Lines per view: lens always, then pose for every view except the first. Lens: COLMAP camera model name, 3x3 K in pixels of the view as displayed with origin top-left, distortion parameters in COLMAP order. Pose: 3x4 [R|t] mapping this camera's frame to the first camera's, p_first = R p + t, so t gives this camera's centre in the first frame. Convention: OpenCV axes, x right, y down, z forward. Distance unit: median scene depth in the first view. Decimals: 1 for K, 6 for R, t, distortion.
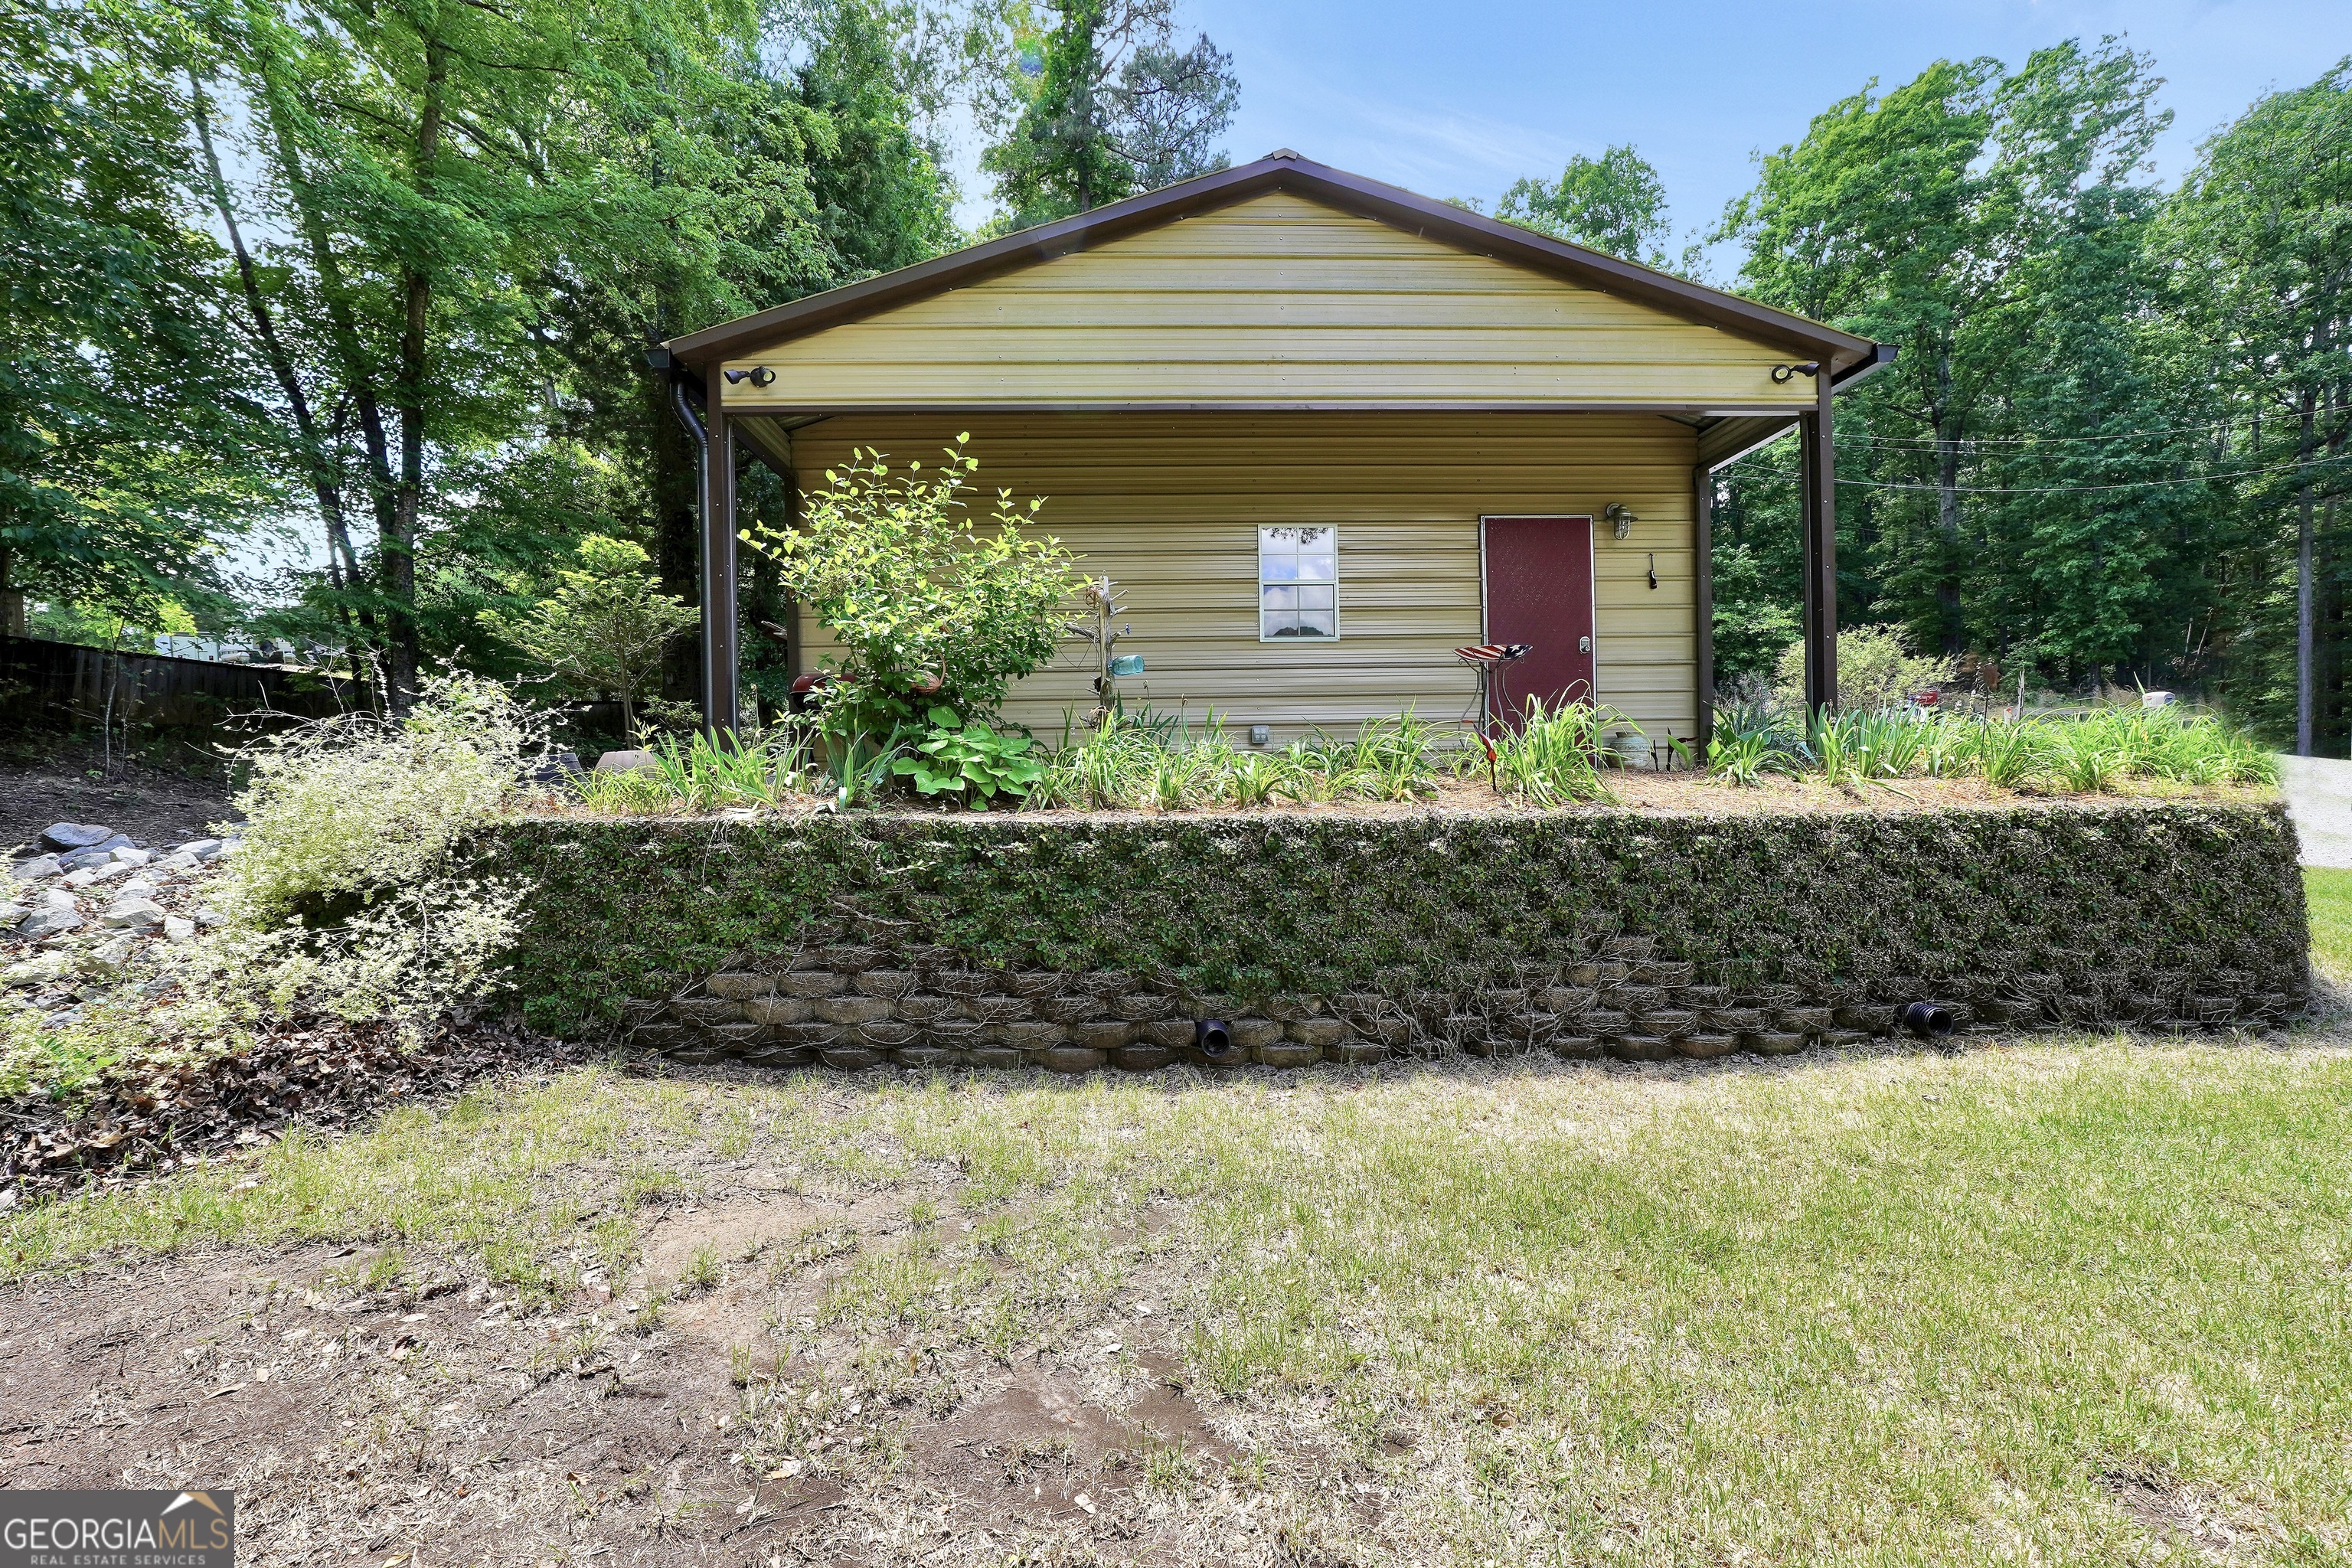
lens RADIAL K [[993.4, 0, 1157.0], [0, 993.4, 788.0], [0, 0, 1]] dist [-0.012732, 0.000230]
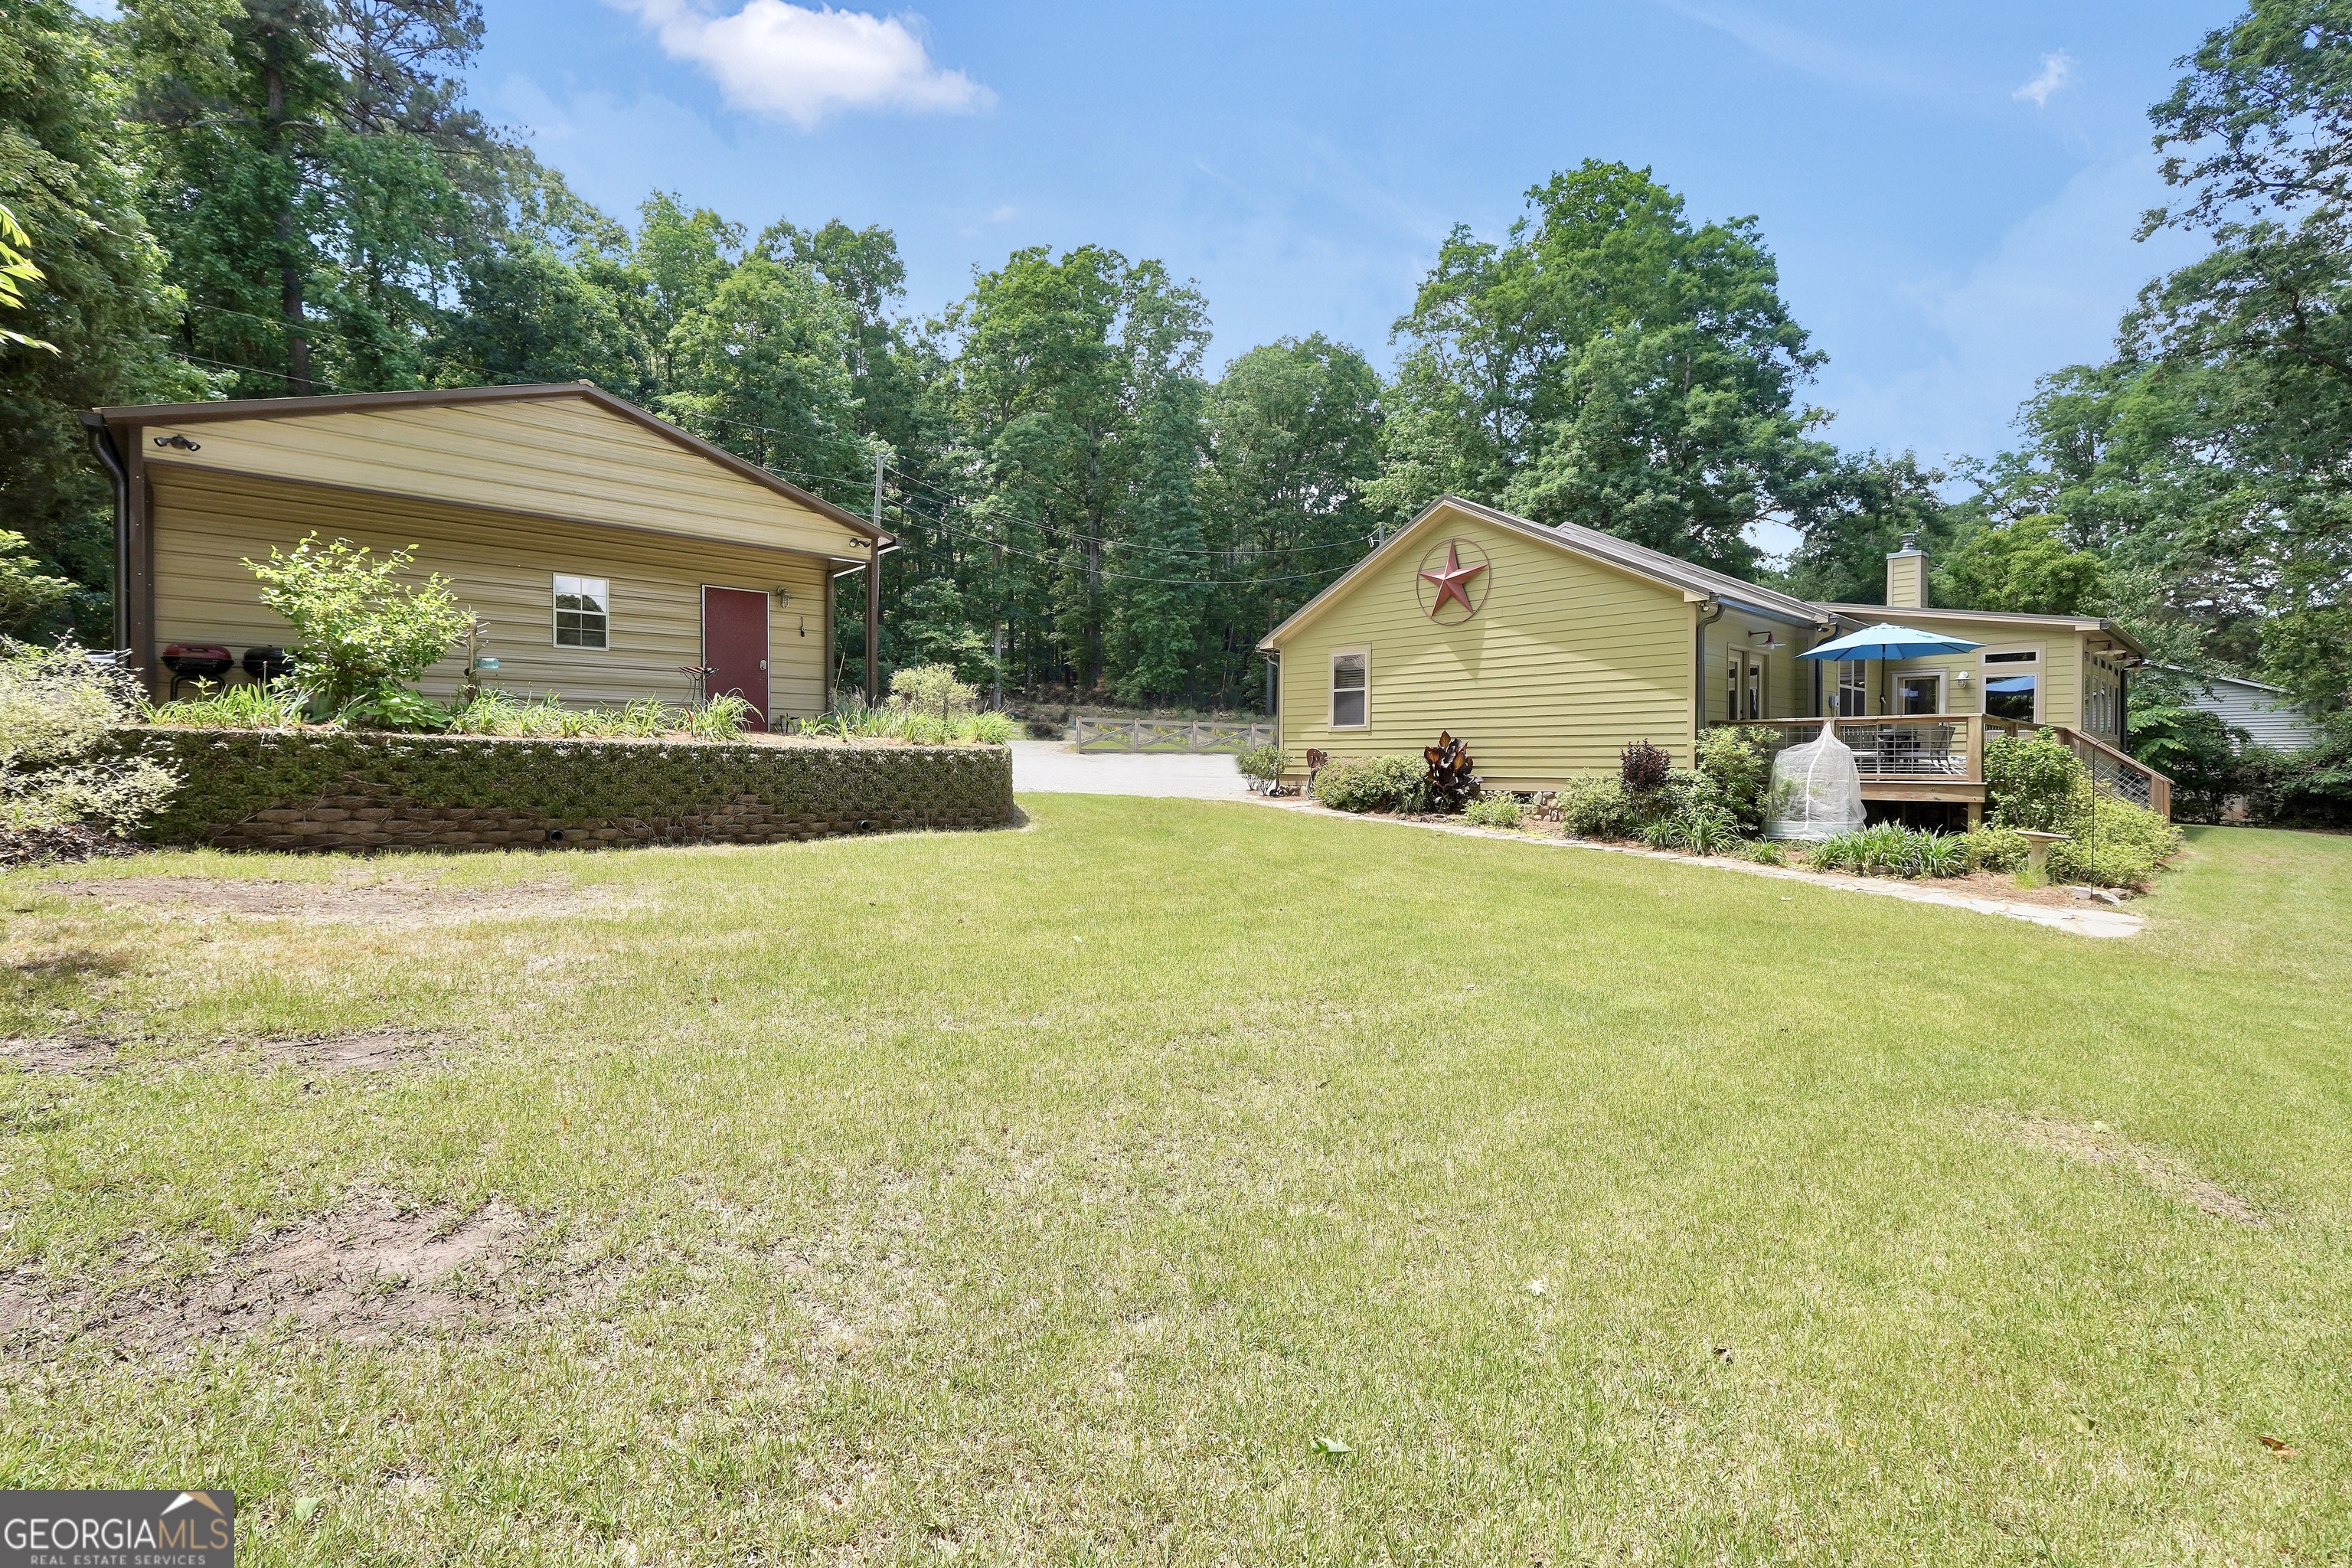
lens RADIAL K [[1058.2, 0, 1182.8], [0, 1058.2, 766.1], [0, 0, 1]] dist [-0.038492, 0.018562]
pose [[0.760617, 0.018797, 0.648929, -0.376004], [-0.007815, 0.999773, -0.019799, 0.118605], [-0.649154, 0.009988, 0.760591, -1.615590]]
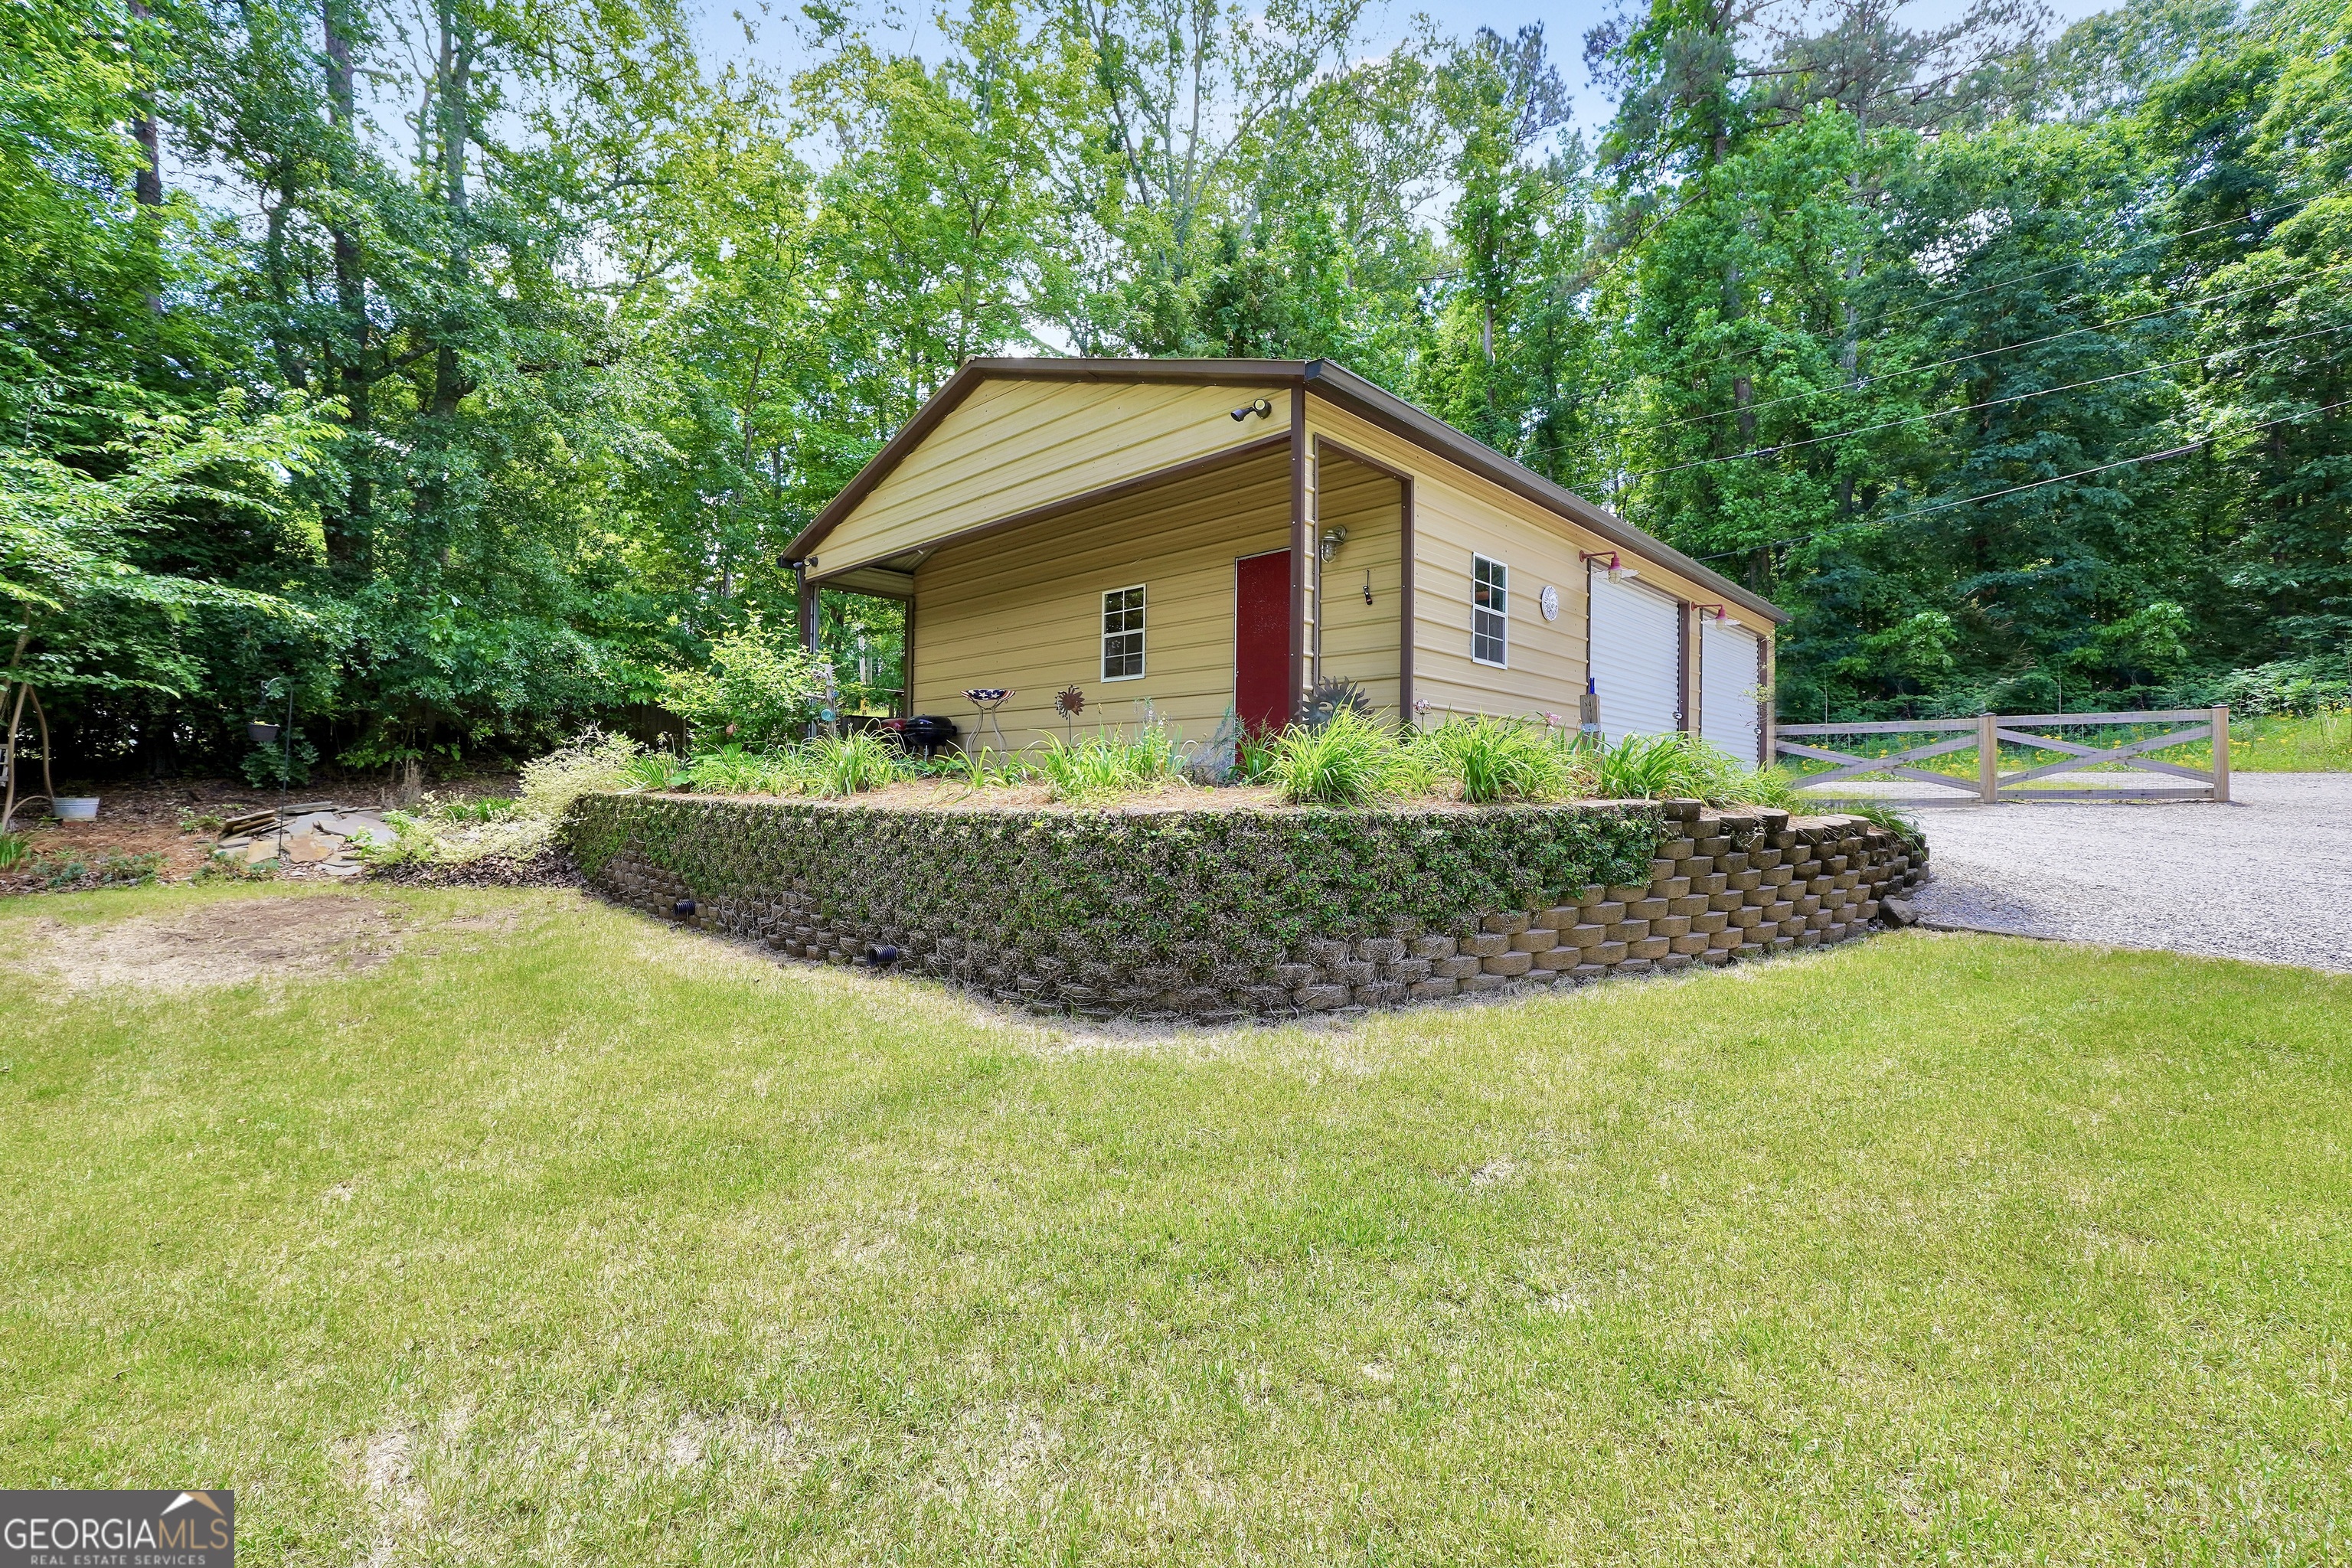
lens RADIAL K [[1003.3, 0, 1168.1], [0, 1003.3, 775.9], [0, 0, 1]] dist [0.000825, 0.000295]
pose [[0.690980, 0.008787, -0.722821, 2.007585], [-0.032074, 0.999314, -0.018512, -0.006150], [0.722162, 0.035975, 0.690788, 0.290504]]
